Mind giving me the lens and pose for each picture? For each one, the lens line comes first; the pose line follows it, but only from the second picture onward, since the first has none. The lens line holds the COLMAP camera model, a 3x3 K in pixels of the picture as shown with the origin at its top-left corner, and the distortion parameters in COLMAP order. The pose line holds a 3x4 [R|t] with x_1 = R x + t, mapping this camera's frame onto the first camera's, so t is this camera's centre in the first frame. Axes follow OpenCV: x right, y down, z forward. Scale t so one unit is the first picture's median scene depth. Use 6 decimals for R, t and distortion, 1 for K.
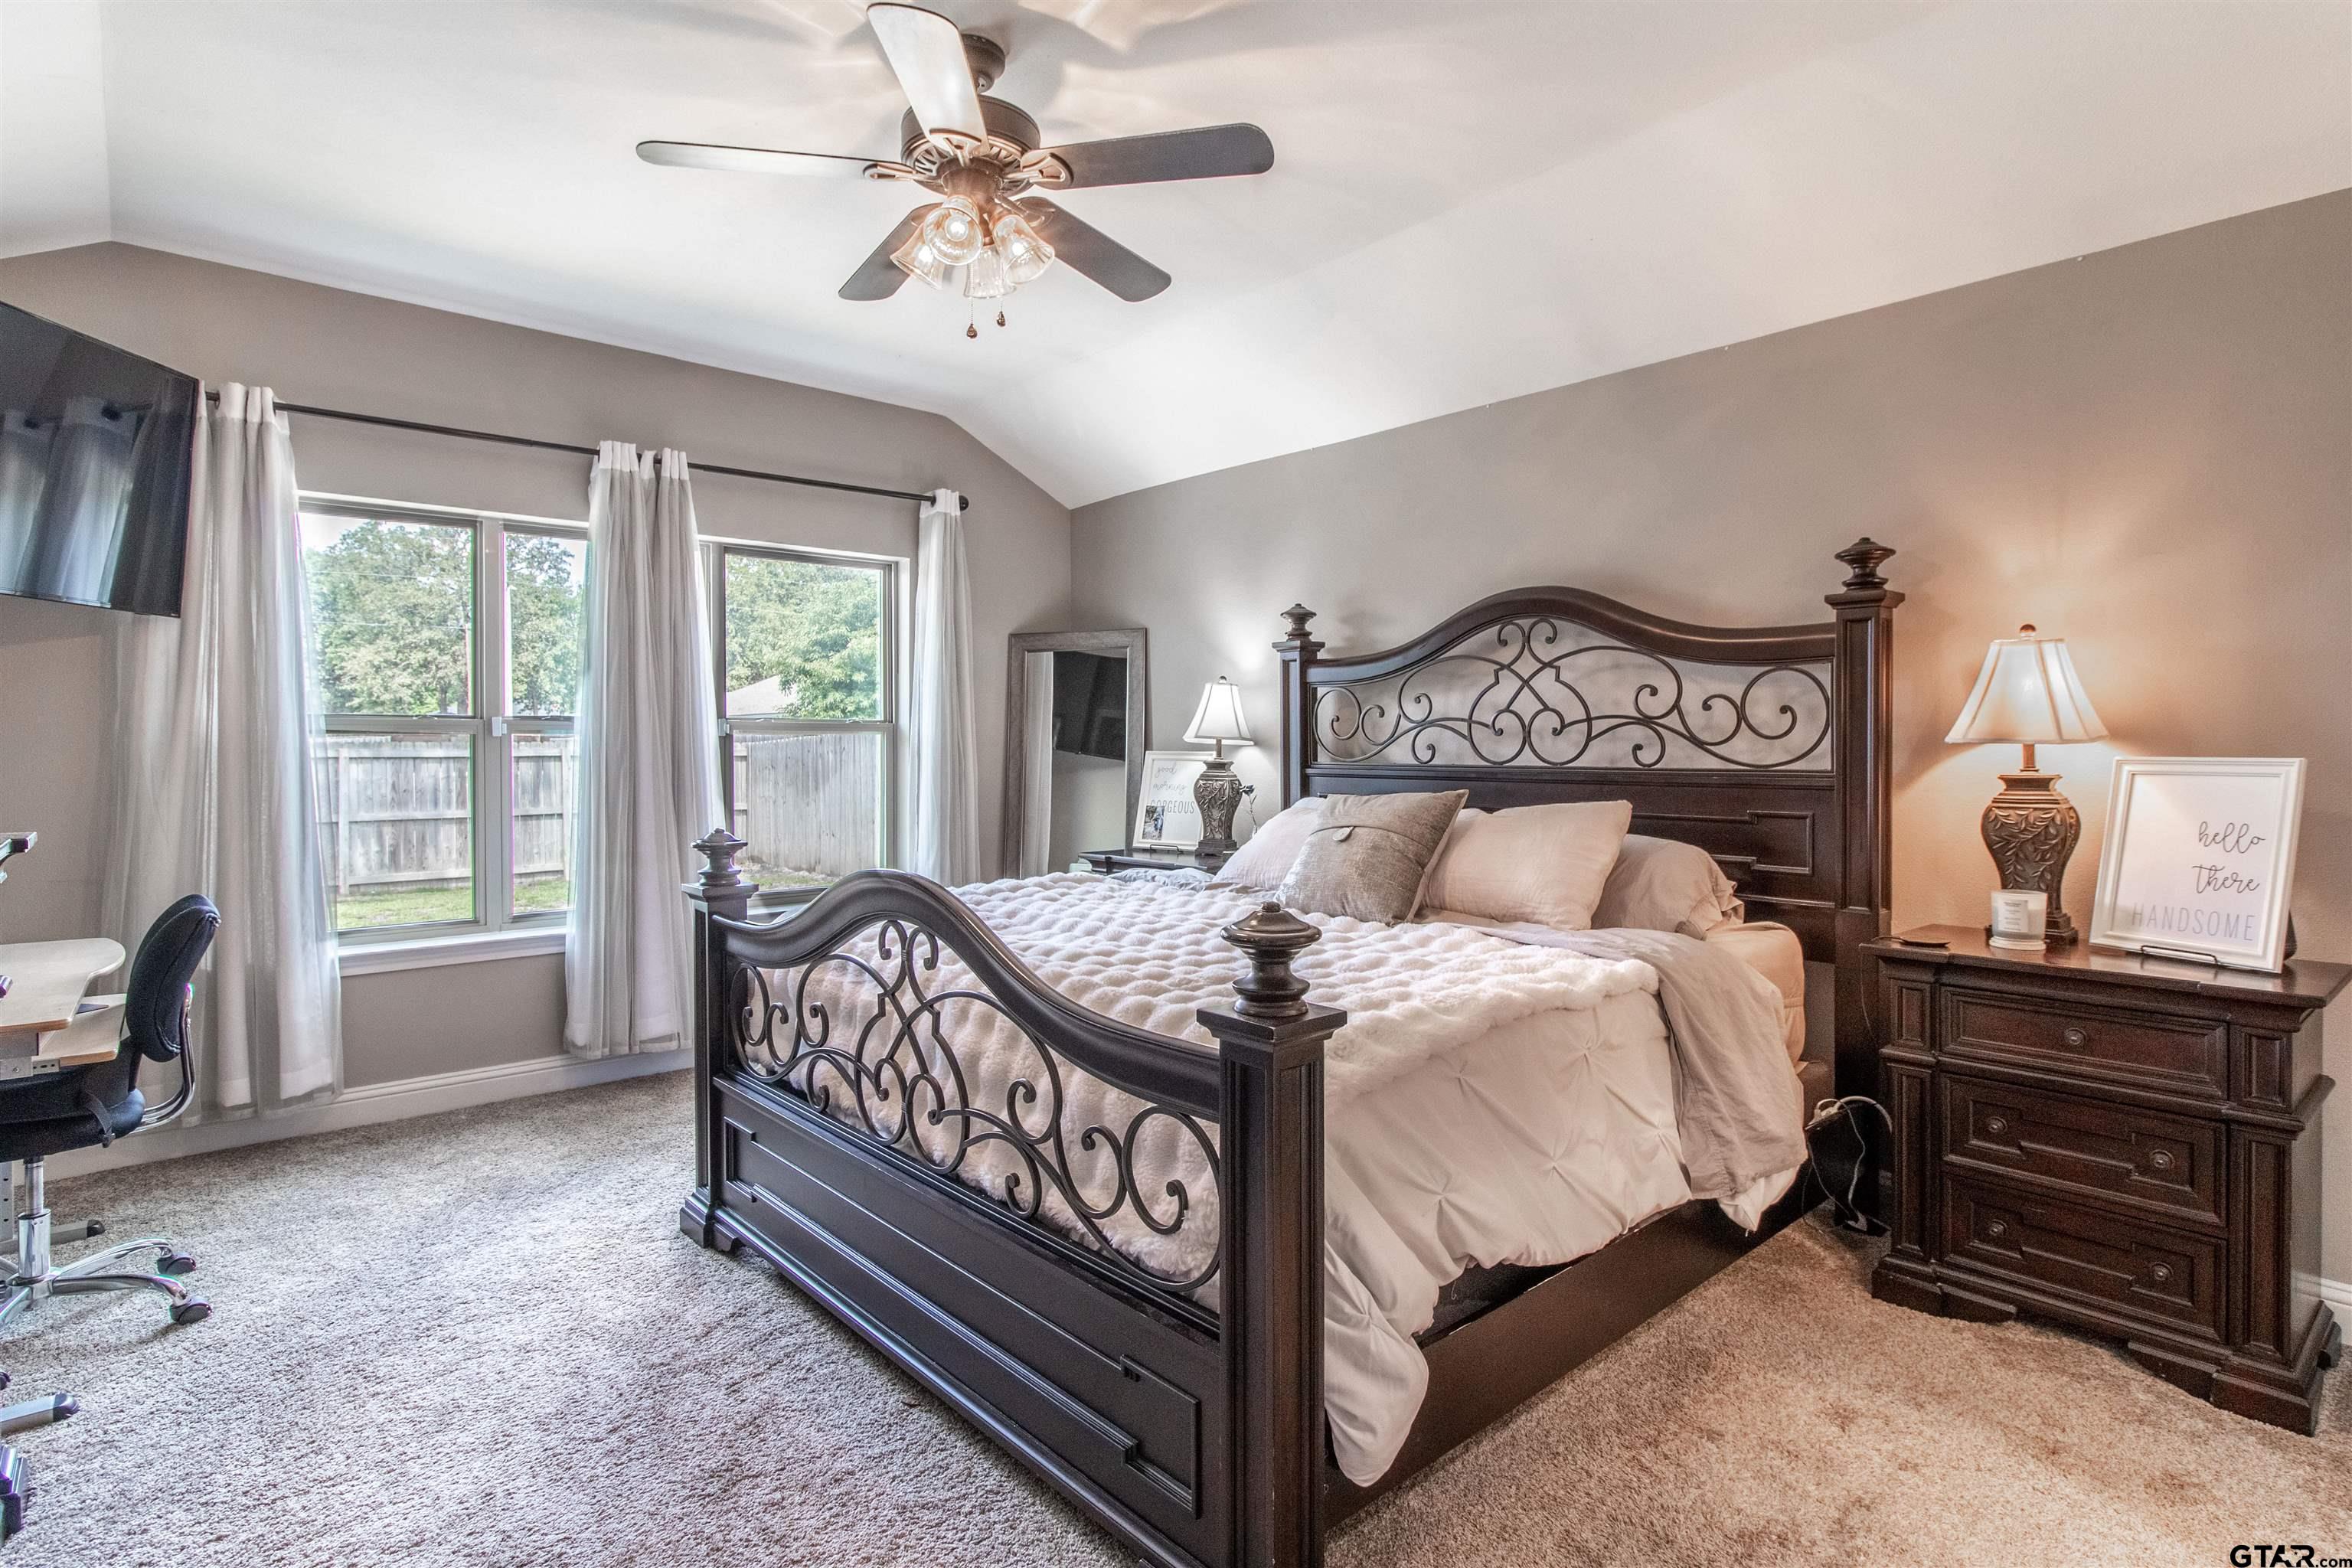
lens RADIAL K [[1211.3, 0, 1229.7], [0, 1211.3, 759.7], [0, 0, 1]] dist [0.002684, 0.001873]
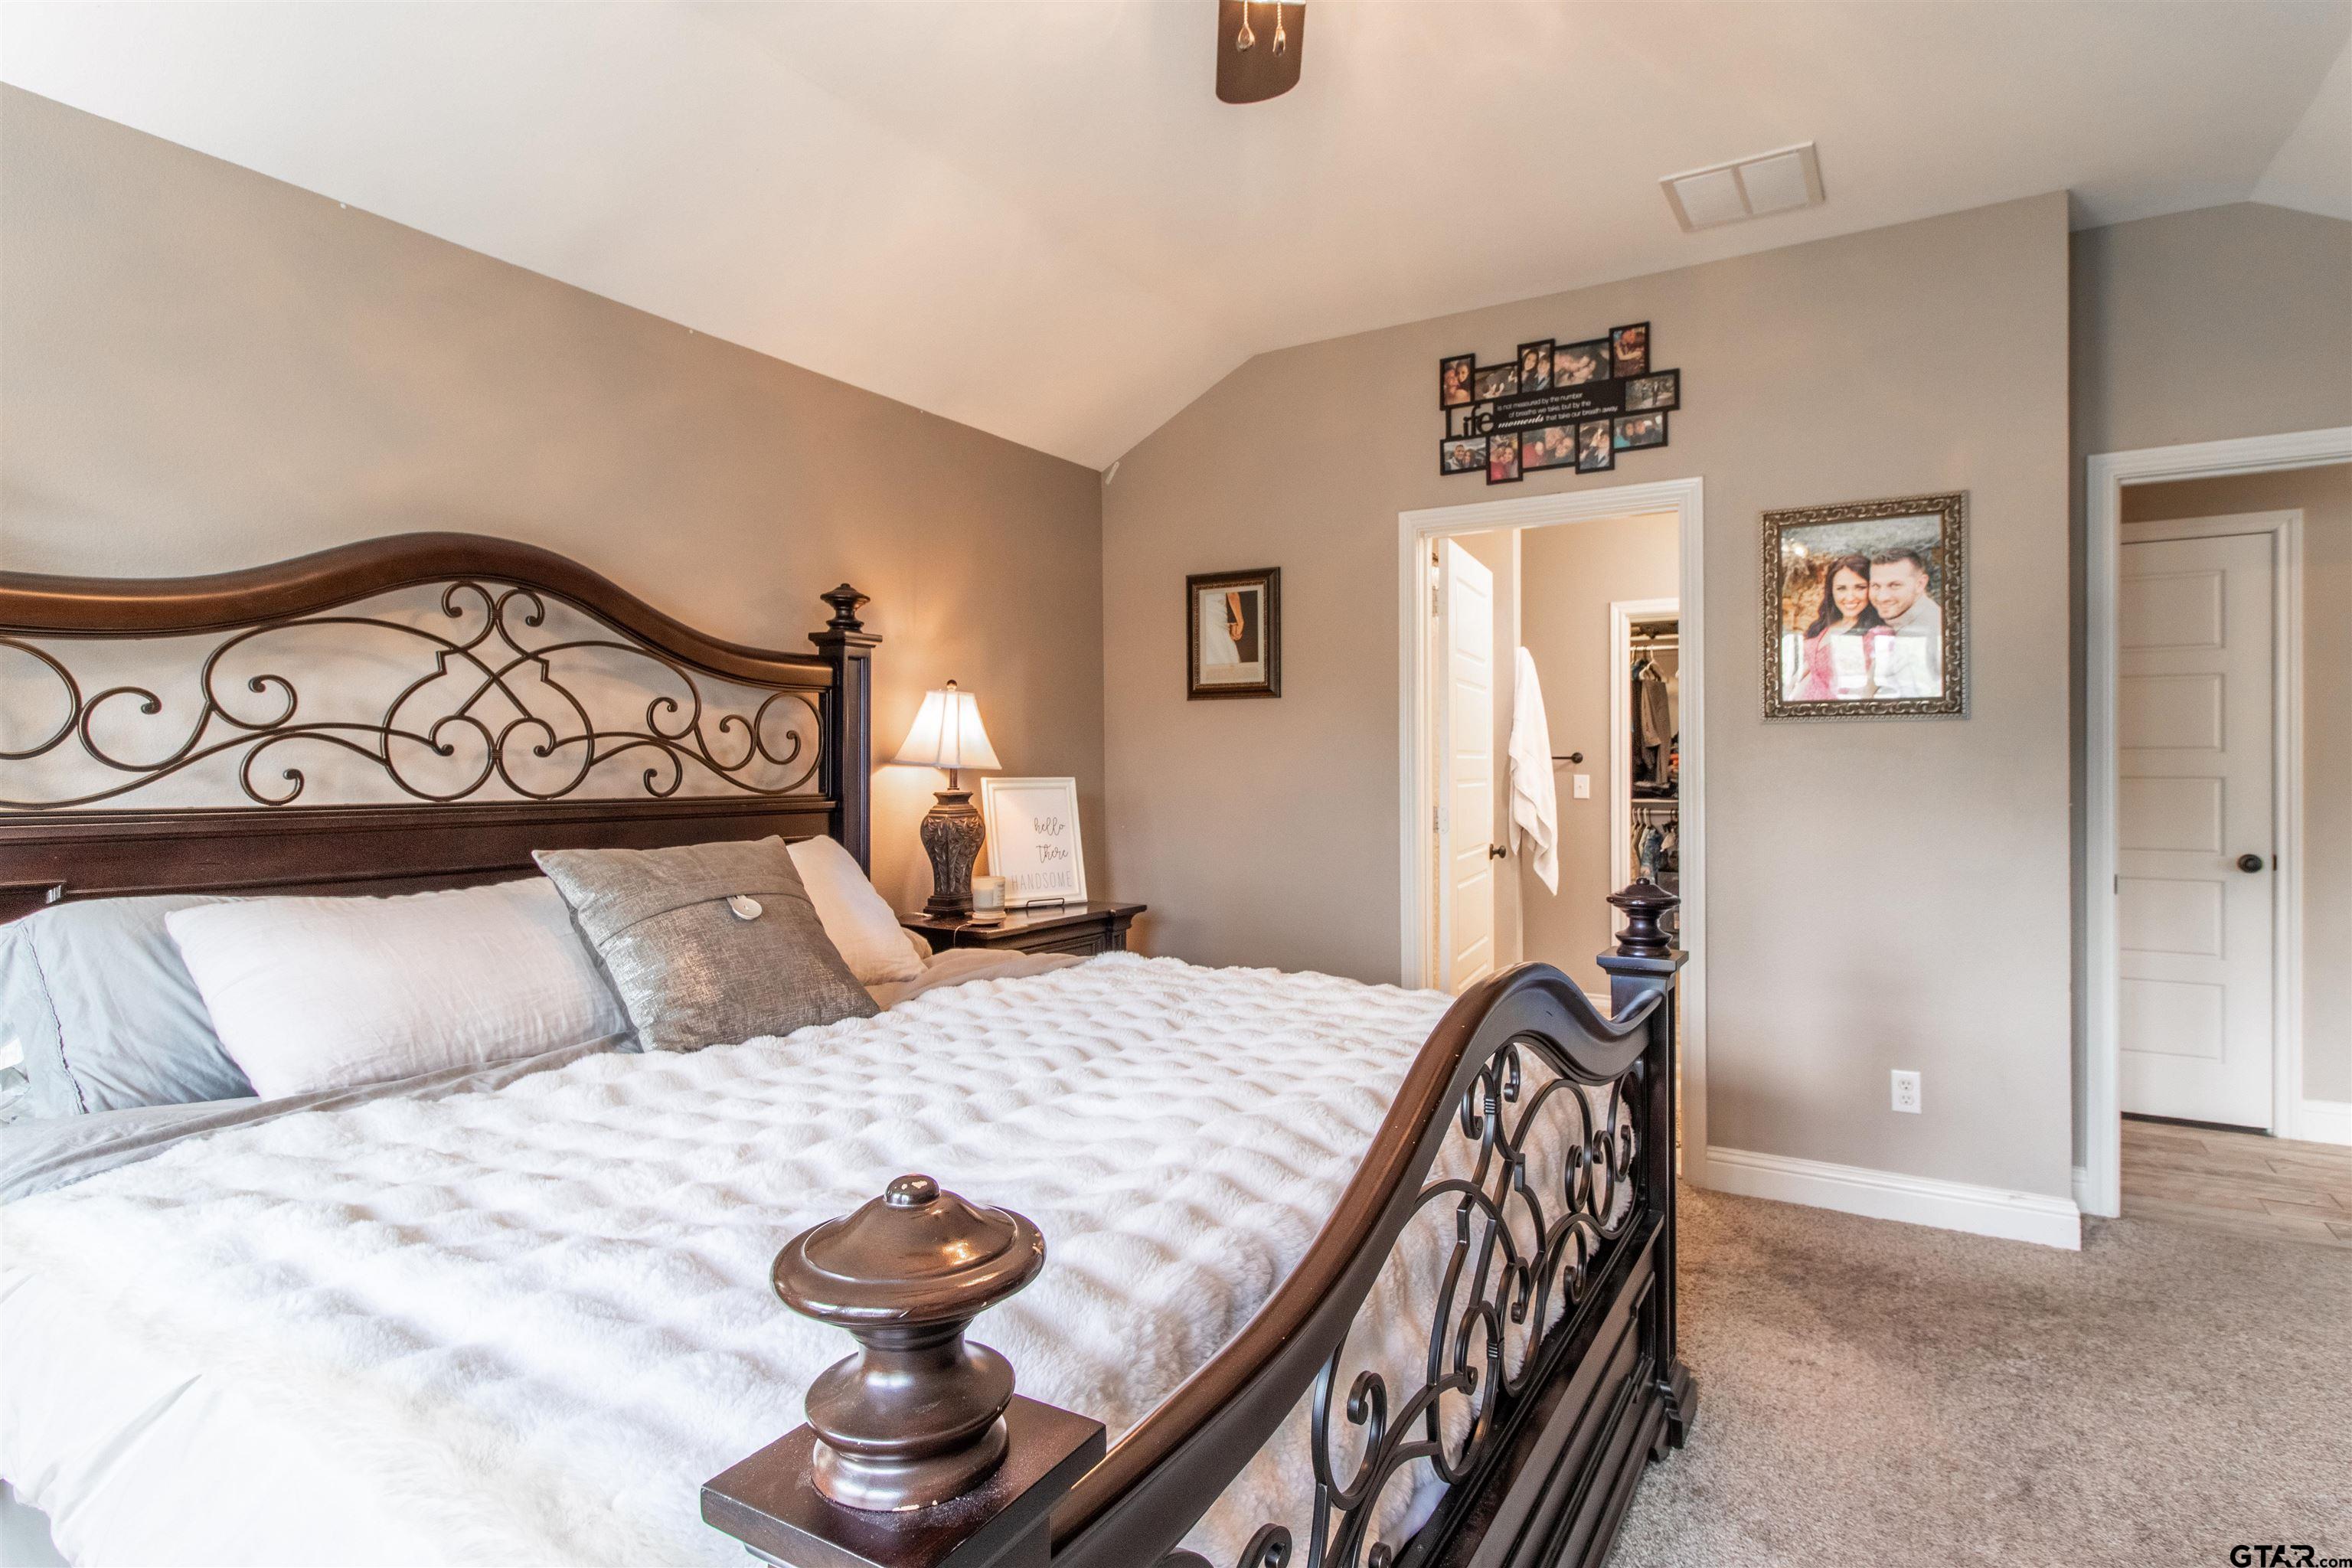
lens RADIAL K [[1211.3, 0, 1174.2], [0, 1211.3, 780.4], [0, 0, 1]] dist [0.002684, 0.001873]
pose [[-0.267630, -0.004851, 0.963510, -0.528428], [0.015617, 0.999834, 0.009372, -0.007262], [-0.963395, 0.017555, -0.267510, 0.852187]]
